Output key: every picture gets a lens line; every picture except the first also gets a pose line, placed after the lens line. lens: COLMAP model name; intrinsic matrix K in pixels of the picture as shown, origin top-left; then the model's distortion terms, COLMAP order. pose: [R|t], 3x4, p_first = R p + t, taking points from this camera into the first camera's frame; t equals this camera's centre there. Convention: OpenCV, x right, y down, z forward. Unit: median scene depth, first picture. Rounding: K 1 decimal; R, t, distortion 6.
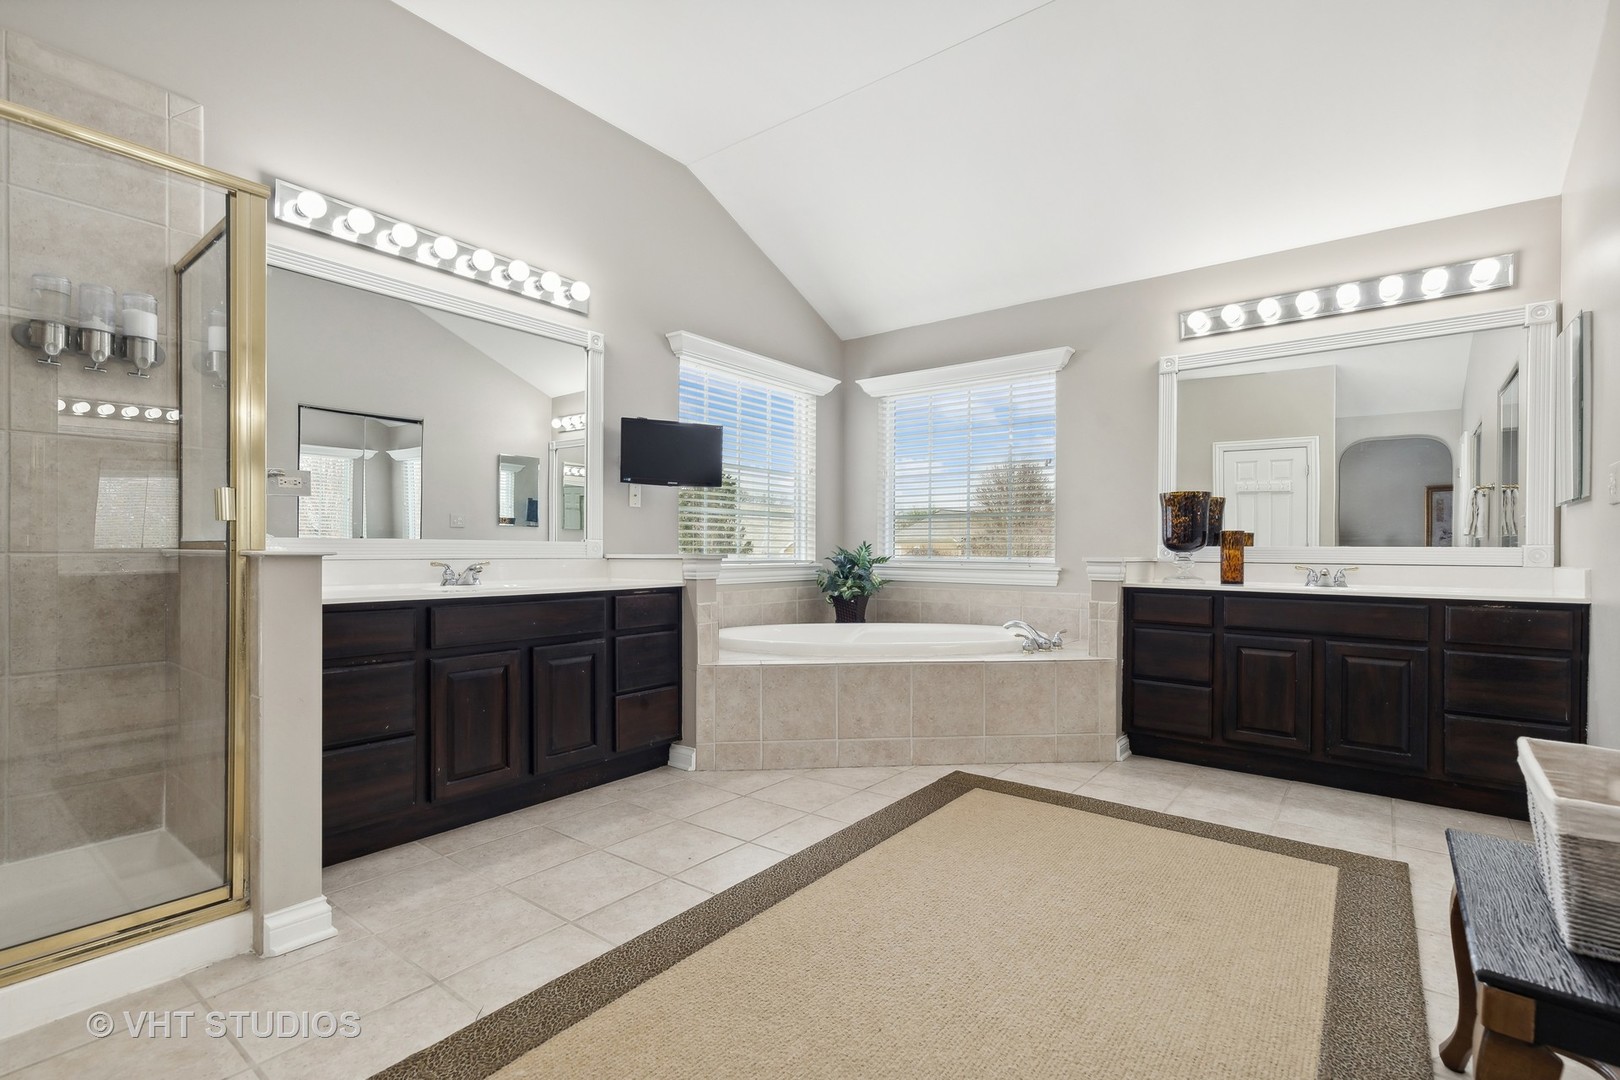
lens RADIAL K [[743.6, 0, 807.8], [0, 743.6, 548.0], [0, 0, 1]] dist [-0.002917, 0.001758]
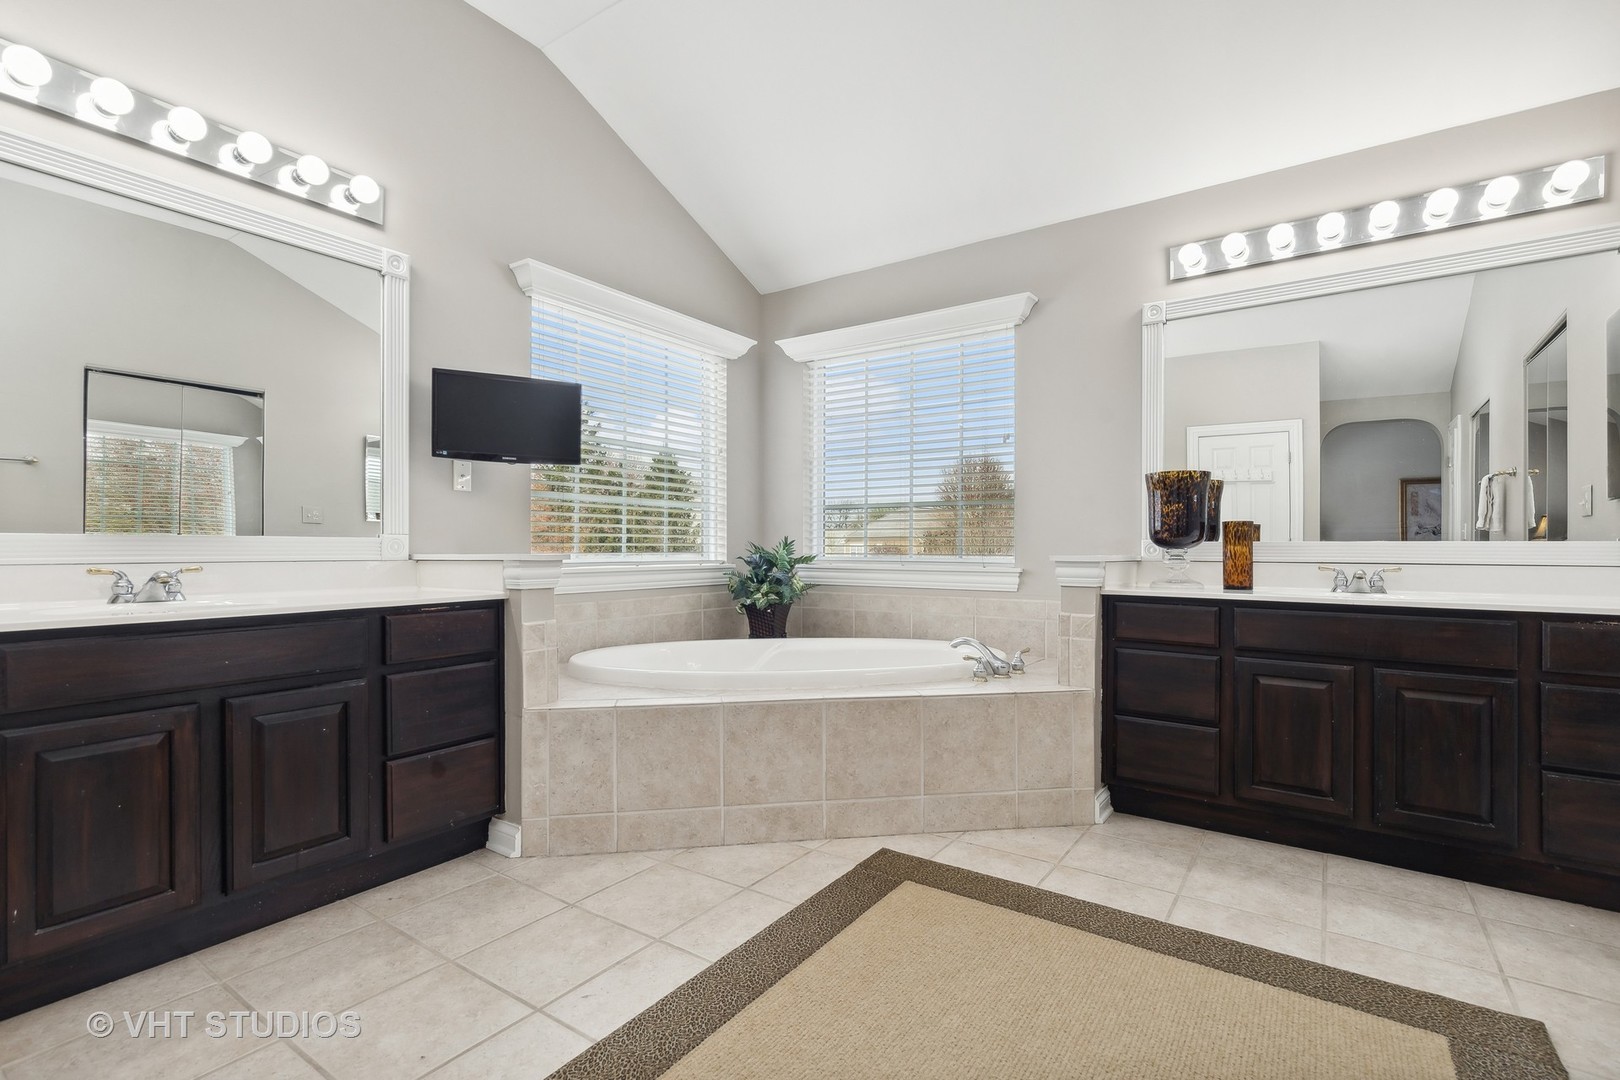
lens RADIAL K [[743.6, 0, 814.8], [0, 743.6, 541.2], [0, 0, 1]] dist [-0.002917, 0.001758]
pose [[0.998422, -0.002802, 0.056082, 0.089450], [0.003078, 0.999984, -0.004850, 0.000133], [-0.056067, 0.005015, 0.998414, 0.261823]]
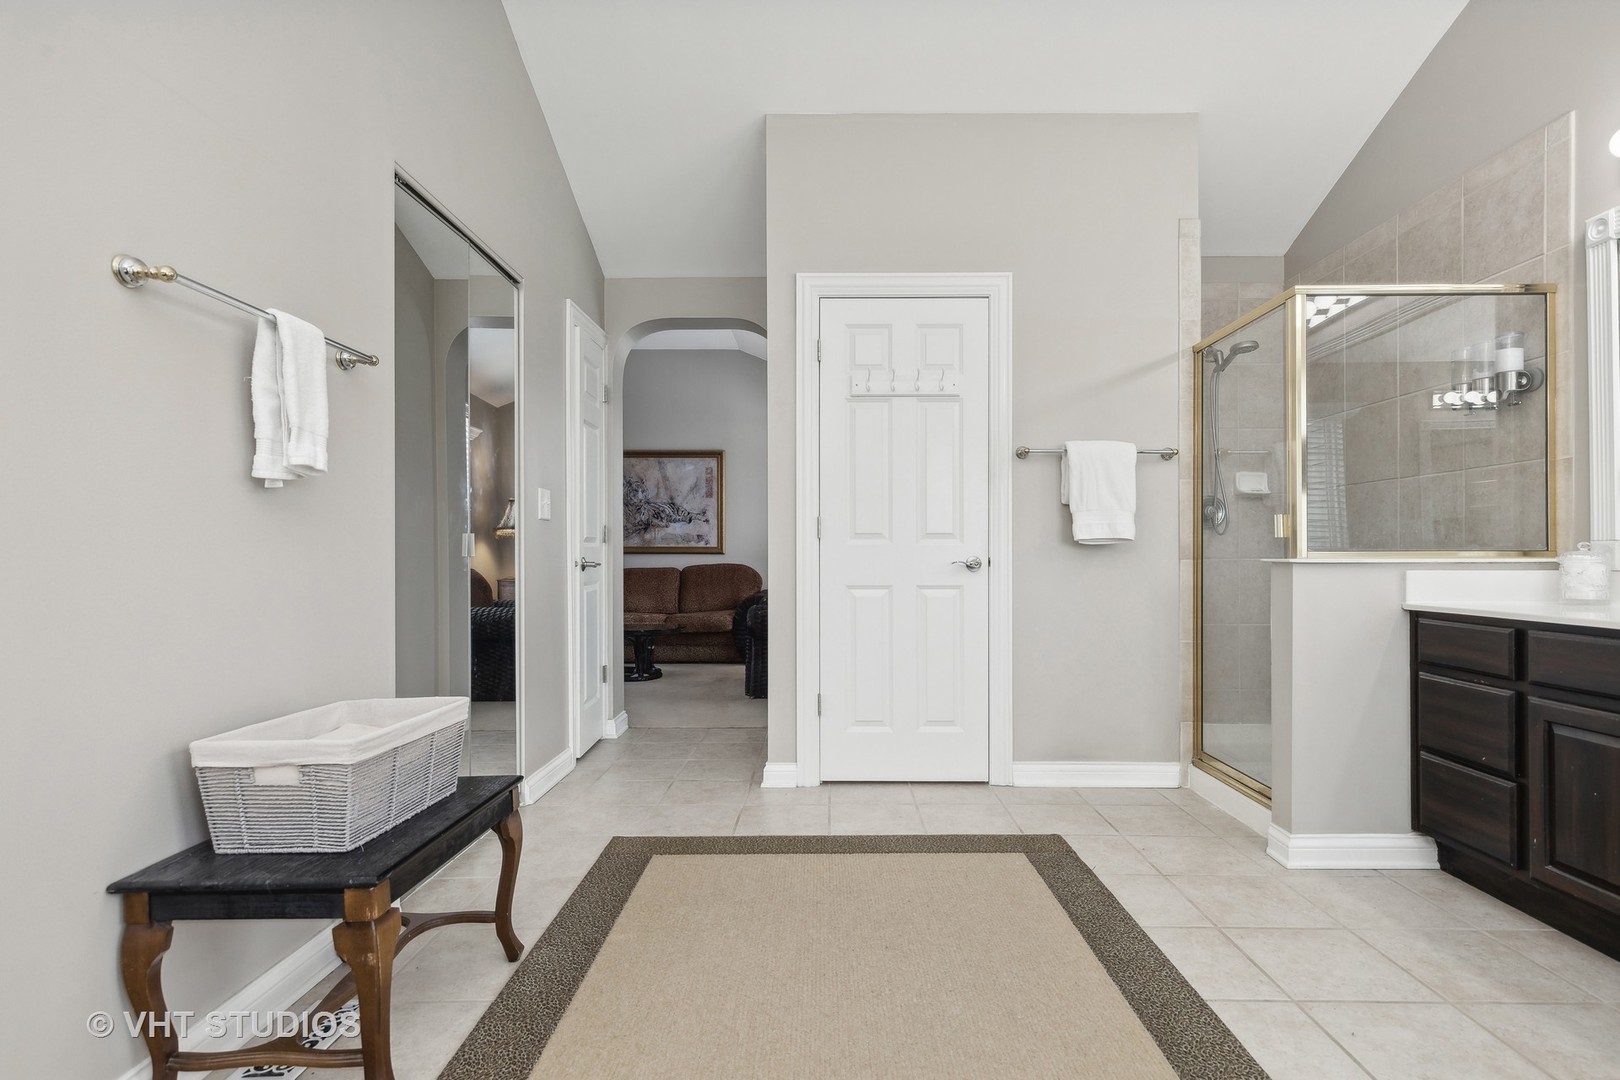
lens RADIAL K [[798.6, 0, 809.8], [0, 798.6, 545.8], [0, 0, 1]] dist [-0.000832, -0.000144]
pose [[-0.791616, -0.001705, -0.611016, 0.460542], [-0.000599, 0.999998, -0.002015, -0.006090], [0.611019, -0.001229, -0.791615, 0.898714]]
